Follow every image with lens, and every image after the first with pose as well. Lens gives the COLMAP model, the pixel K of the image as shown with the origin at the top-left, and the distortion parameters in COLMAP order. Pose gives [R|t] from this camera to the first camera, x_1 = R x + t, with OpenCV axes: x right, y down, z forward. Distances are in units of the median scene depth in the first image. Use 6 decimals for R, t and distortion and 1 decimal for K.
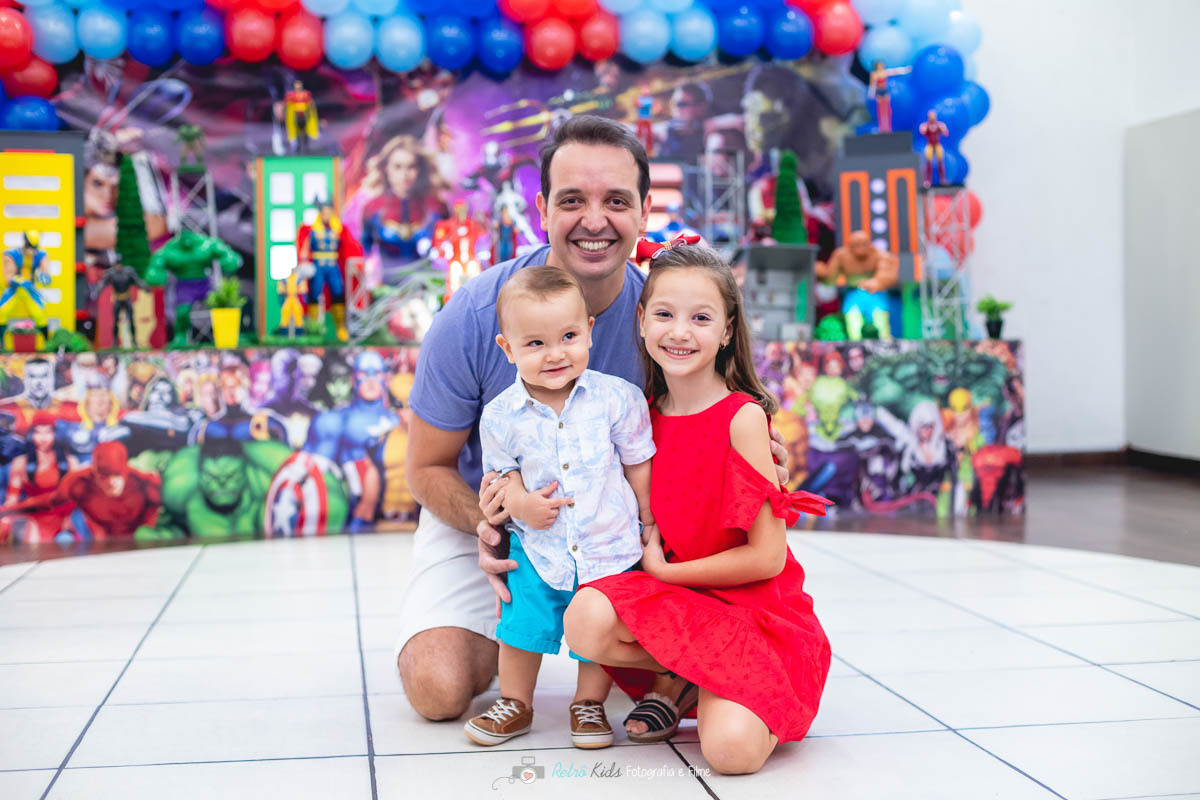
lens RADIAL K [[1715.5, 0, 597.0], [0, 1715.5, 386.0], [0, 0, 1]] dist [-0.113504, 0.000000]
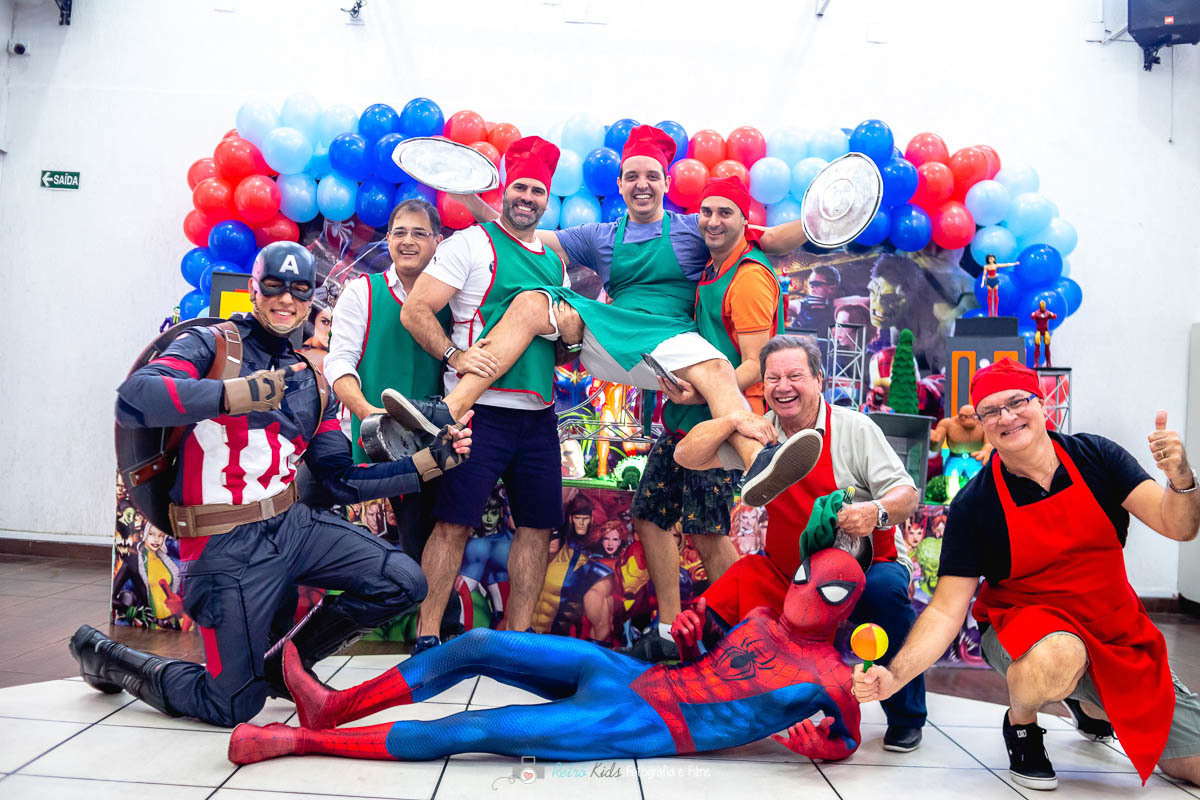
lens RADIAL K [[1132.6, 0, 625.7], [0, 1132.6, 408.9], [0, 0, 1]] dist [-0.022278, 0.000000]
pose [[0.991911, 0.063956, -0.109650, 0.012529], [-0.069619, 0.996388, -0.048621, -0.036712], [0.106145, 0.055862, 0.992780, 0.249412]]
